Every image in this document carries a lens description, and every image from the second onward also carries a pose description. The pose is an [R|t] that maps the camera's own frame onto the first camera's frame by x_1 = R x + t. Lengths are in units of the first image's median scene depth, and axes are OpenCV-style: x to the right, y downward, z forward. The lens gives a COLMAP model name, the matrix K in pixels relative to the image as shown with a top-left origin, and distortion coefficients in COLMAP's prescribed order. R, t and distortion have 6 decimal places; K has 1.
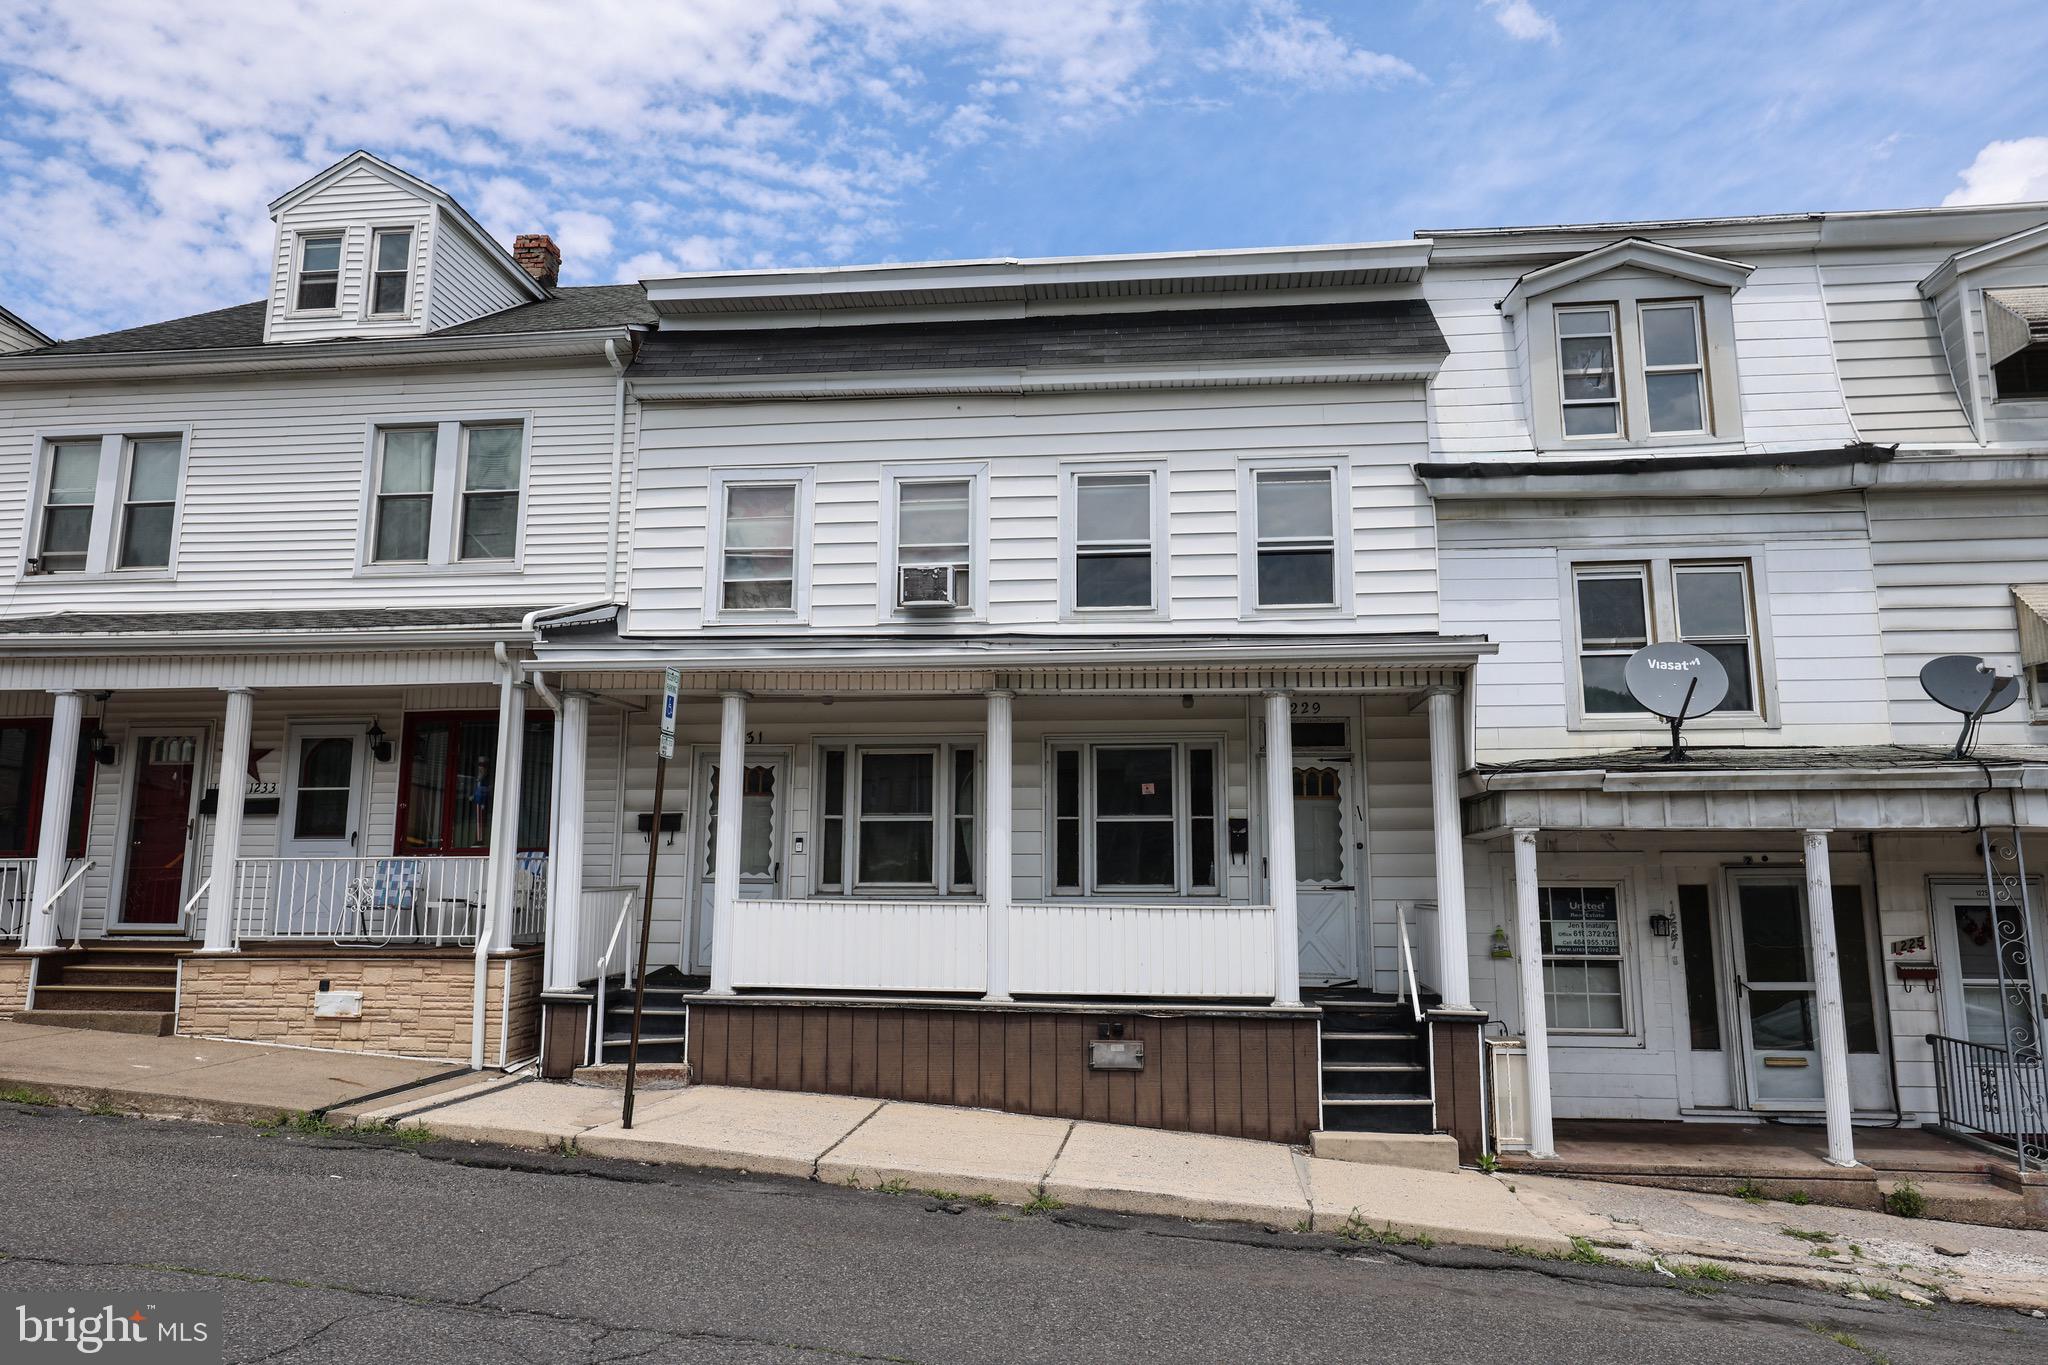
lens RADIAL K [[1401.2, 0, 1024.0], [0, 1401.2, 682.5], [0, 0, 1]] dist [-0.000771, 0.000618]
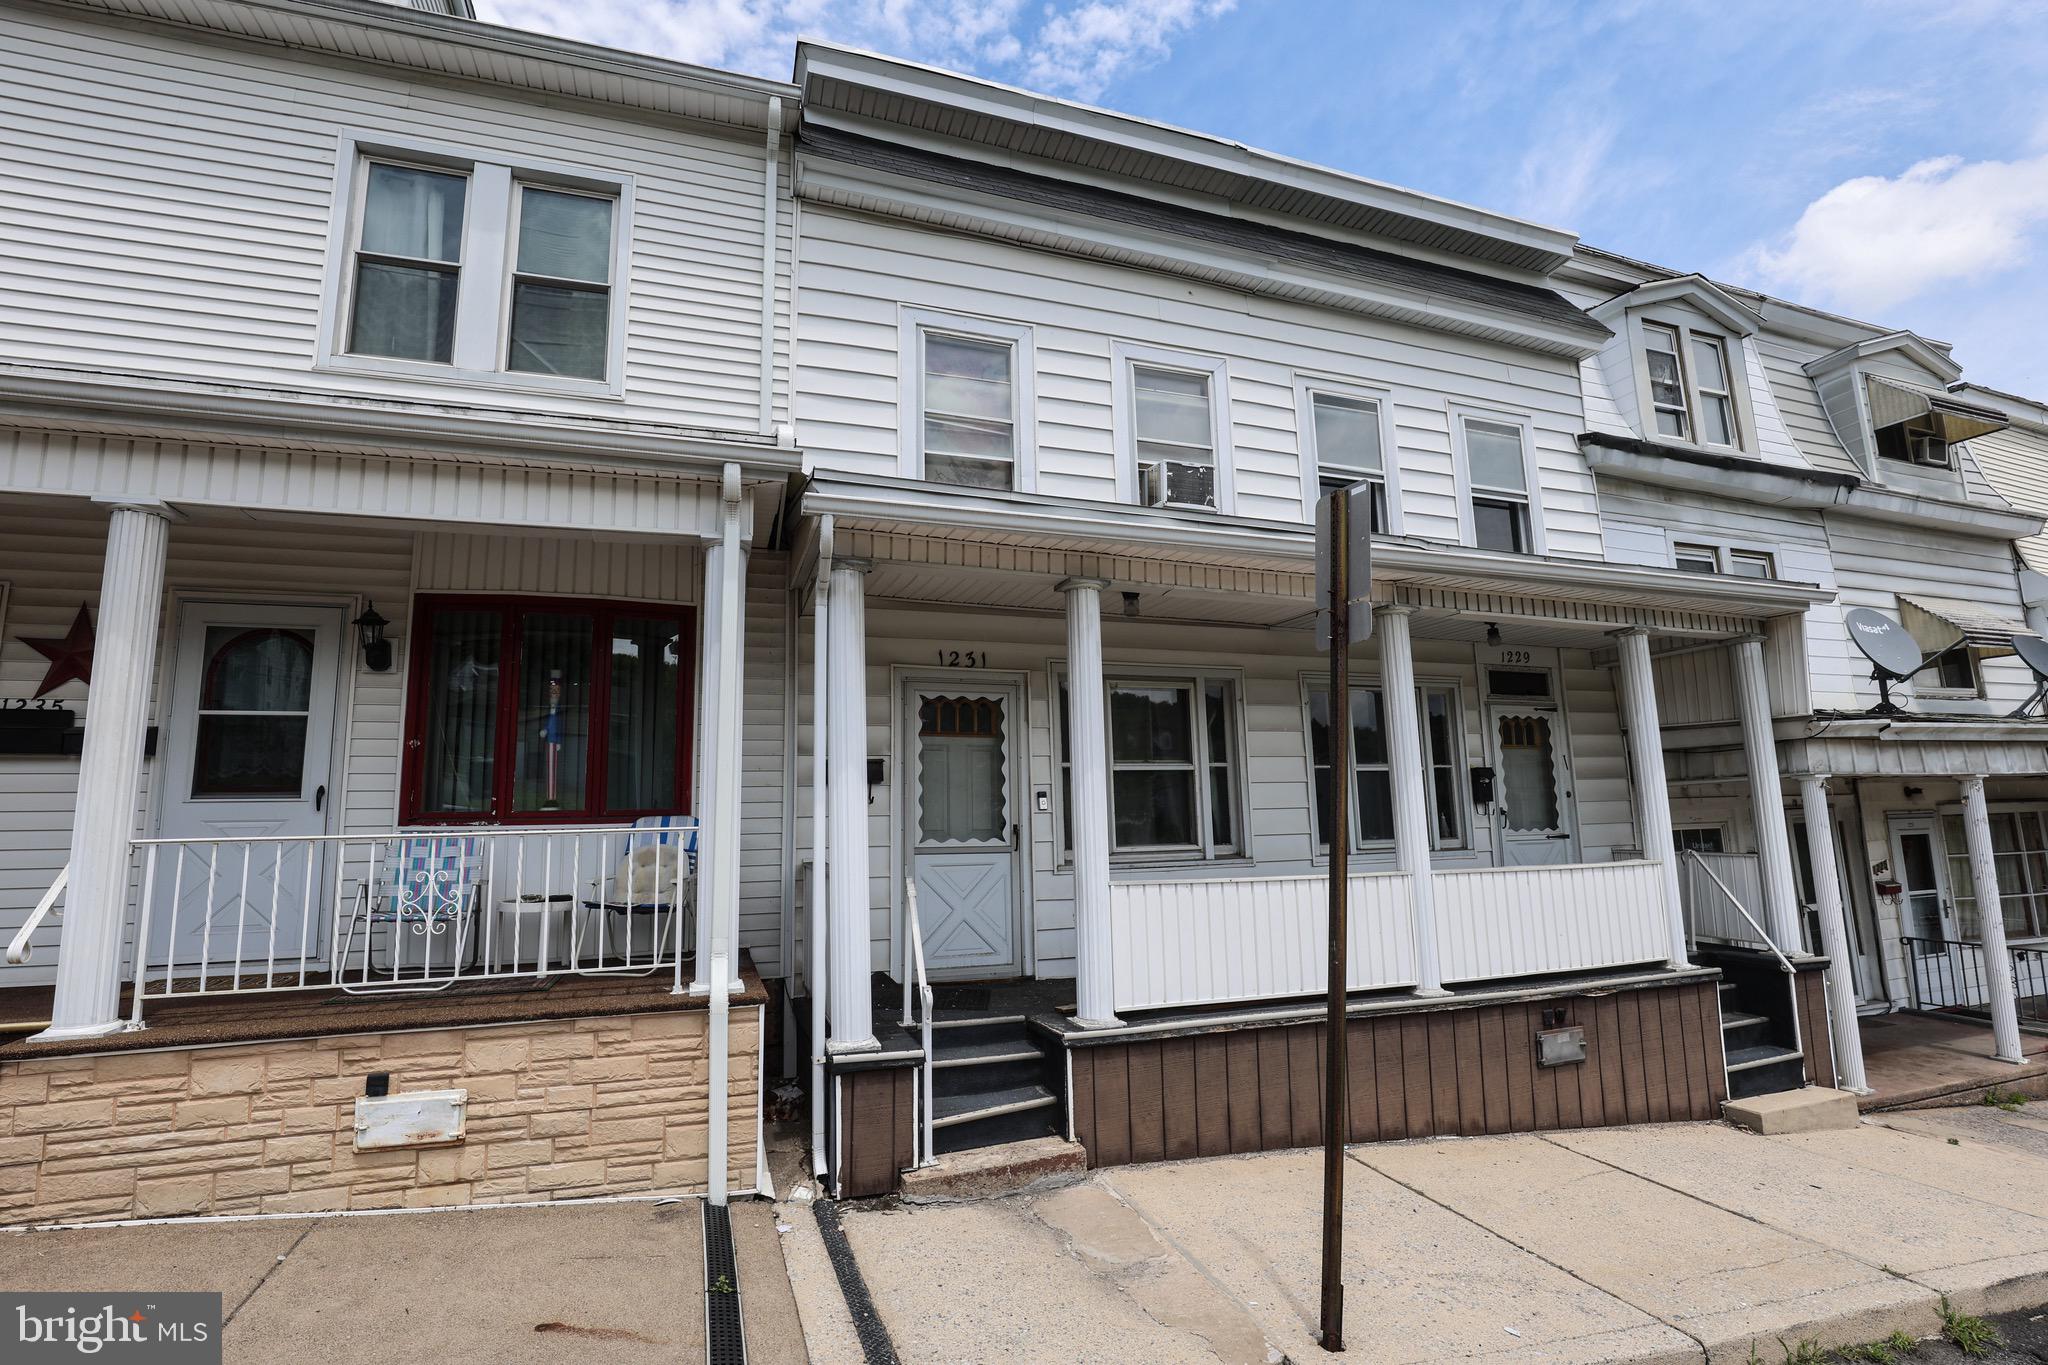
lens RADIAL K [[951.4, 0, 1026.7], [0, 951.4, 692.1], [0, 0, 1]] dist [-0.039928, 0.009035]
pose [[0.900972, 0.037644, 0.432242, -0.424493], [-0.040385, 0.999180, -0.002840, 0.062310], [-0.431994, -0.014898, 0.901753, 0.575011]]
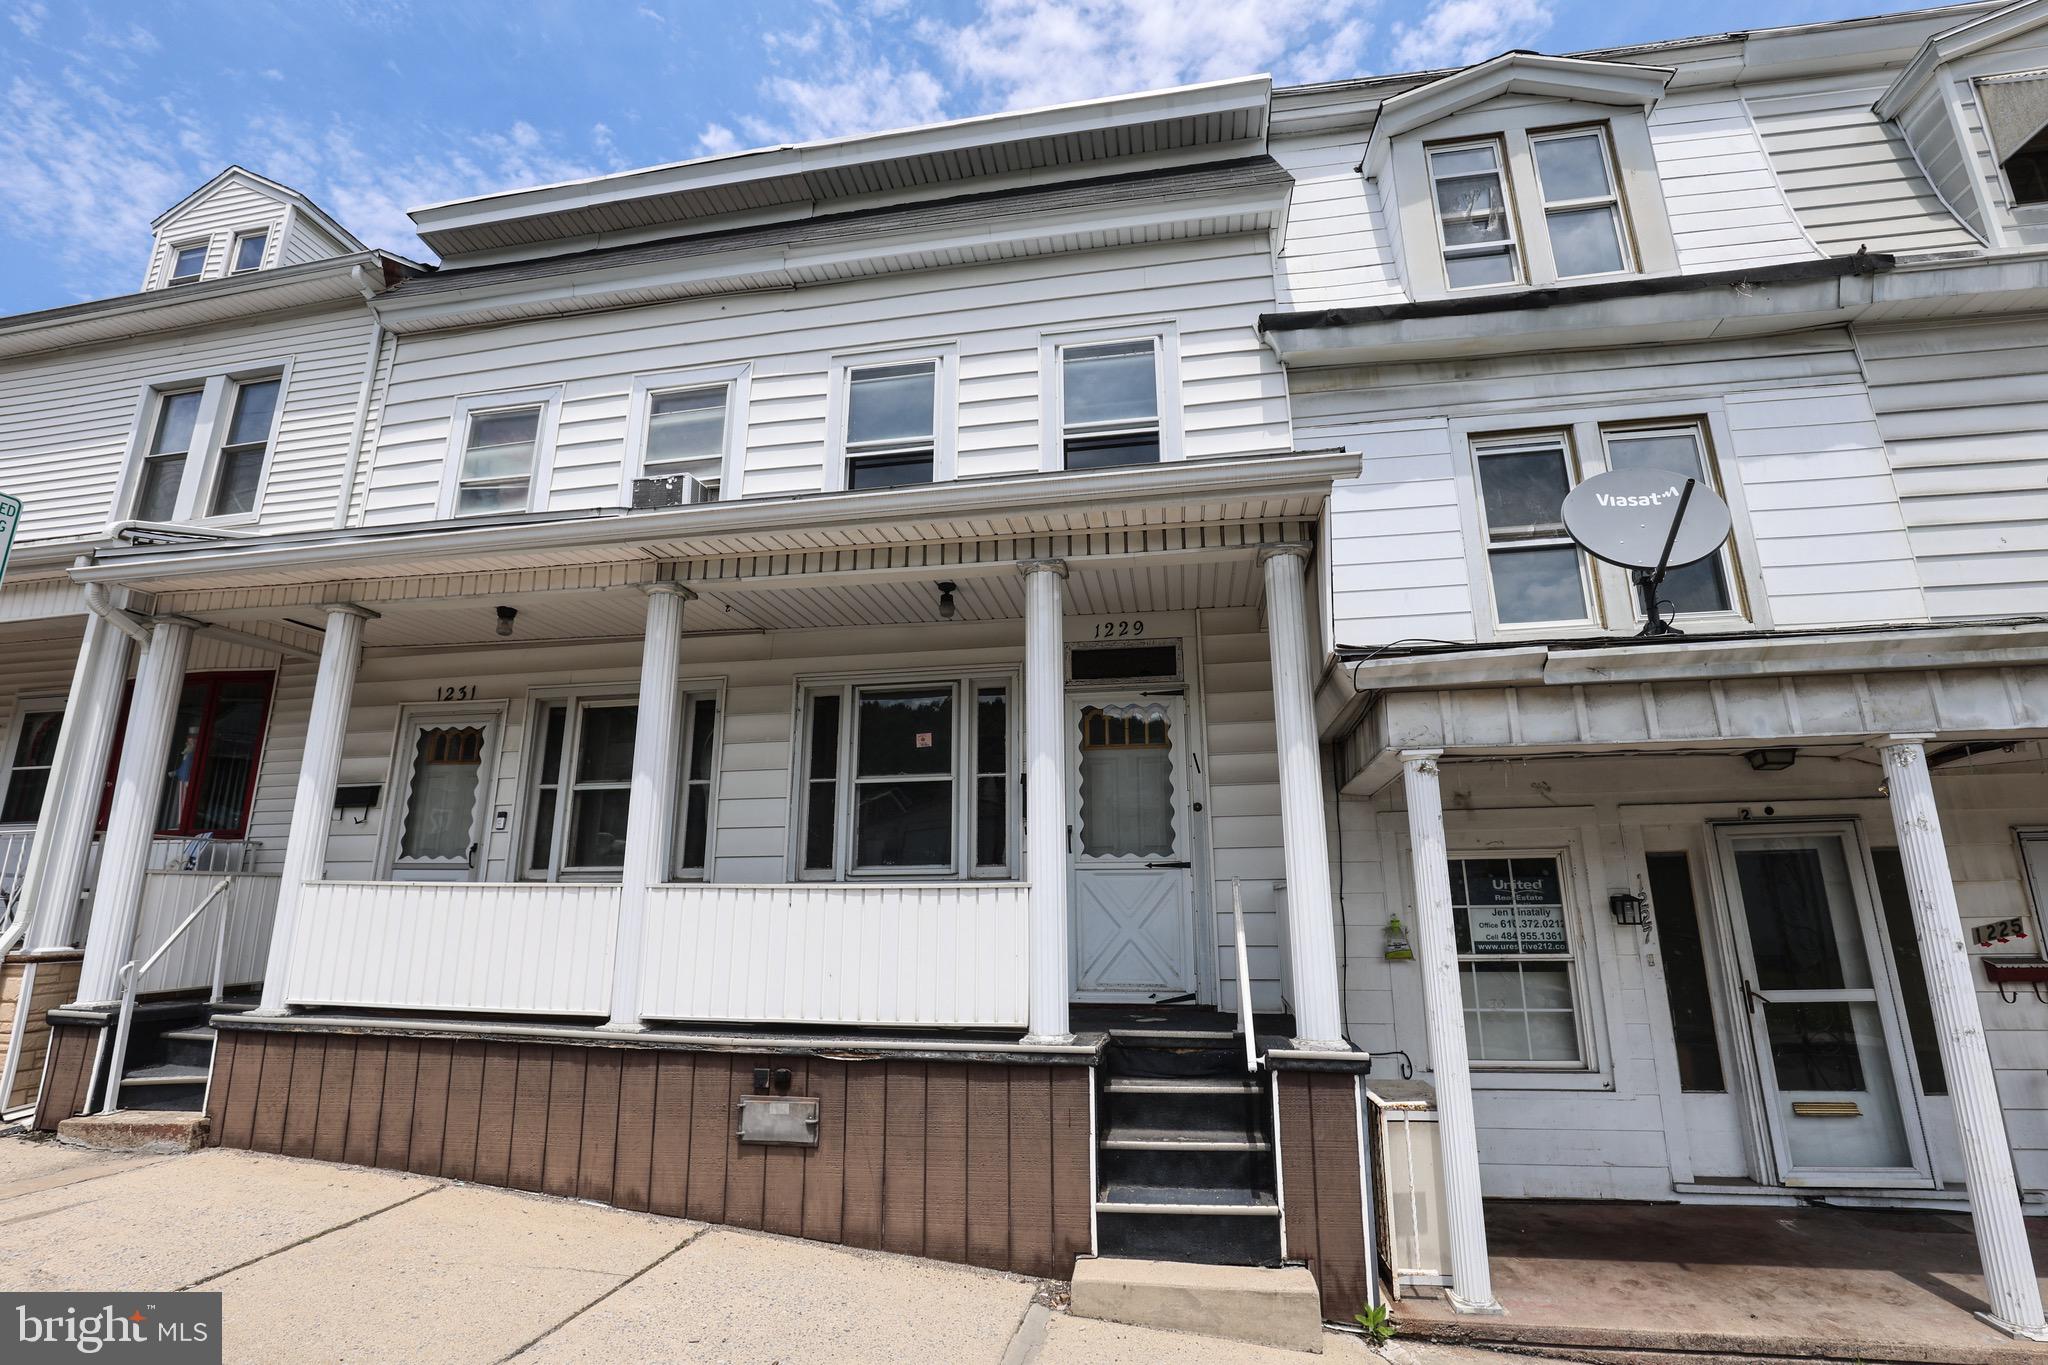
lens RADIAL K [[951.4, 0, 1026.7], [0, 951.4, 692.1], [0, 0, 1]] dist [-0.039928, 0.009035]
pose [[0.997789, -0.023395, -0.062204, 0.188814], [0.018223, 0.996428, -0.082456, 0.099109], [0.063911, 0.081140, 0.994652, 0.511534]]
